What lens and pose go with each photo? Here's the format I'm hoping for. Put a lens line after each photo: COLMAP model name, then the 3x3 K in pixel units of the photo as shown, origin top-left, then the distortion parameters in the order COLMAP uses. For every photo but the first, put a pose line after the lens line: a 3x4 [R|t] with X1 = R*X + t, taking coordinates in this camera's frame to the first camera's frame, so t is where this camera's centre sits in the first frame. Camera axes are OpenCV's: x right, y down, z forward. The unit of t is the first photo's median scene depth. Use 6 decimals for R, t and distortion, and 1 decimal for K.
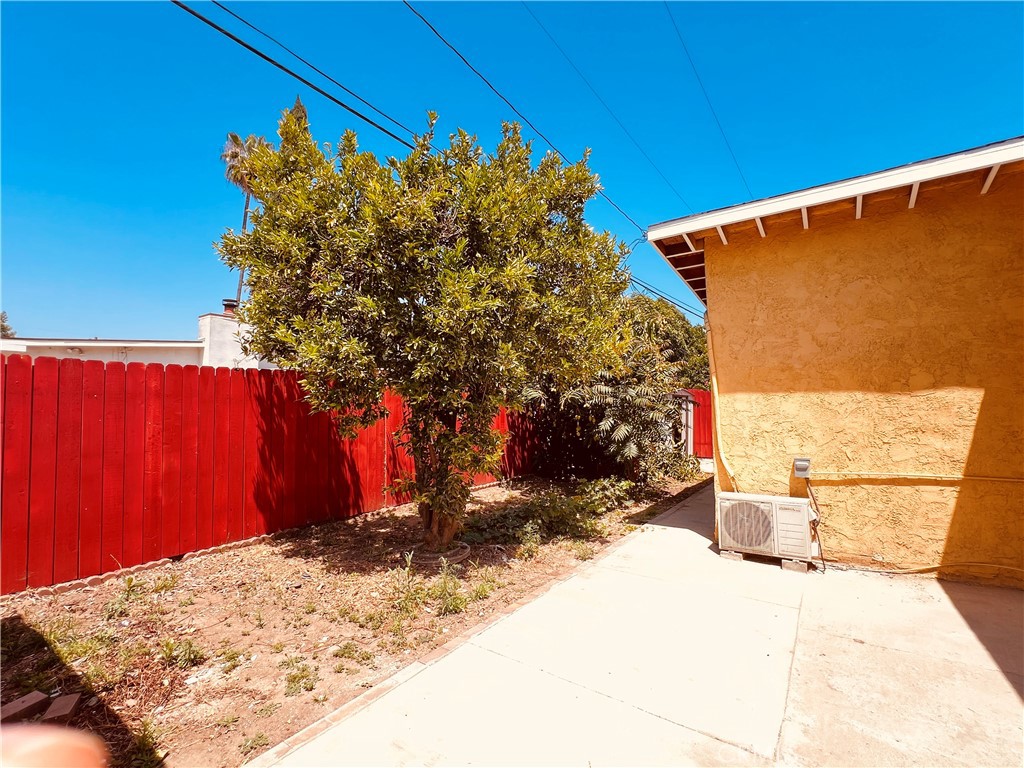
lens RADIAL K [[463.2, 0, 510.4], [0, 463.2, 383.8], [0, 0, 1]] dist [-0.002370, 0.000878]
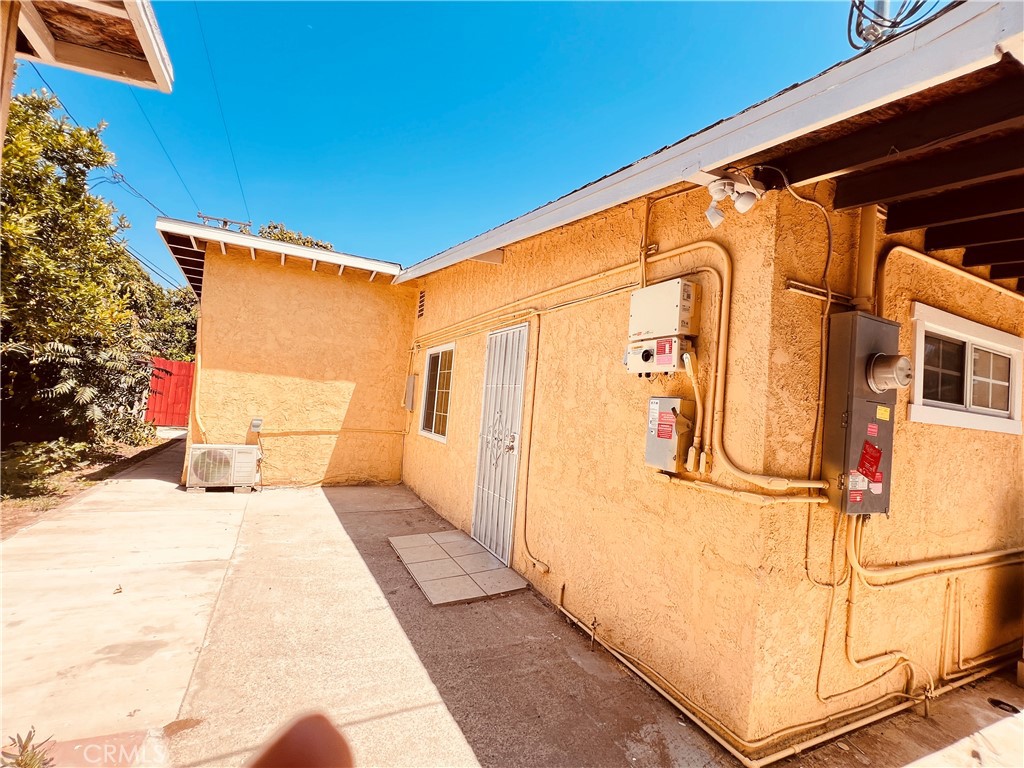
lens RADIAL K [[463.2, 0, 510.4], [0, 463.2, 383.8], [0, 0, 1]] dist [-0.002370, 0.000878]
pose [[0.476347, 0.086059, 0.875036, -0.262483], [-0.132254, 0.990889, -0.025458, -0.016395], [-0.869254, -0.103600, 0.483388, -0.368633]]
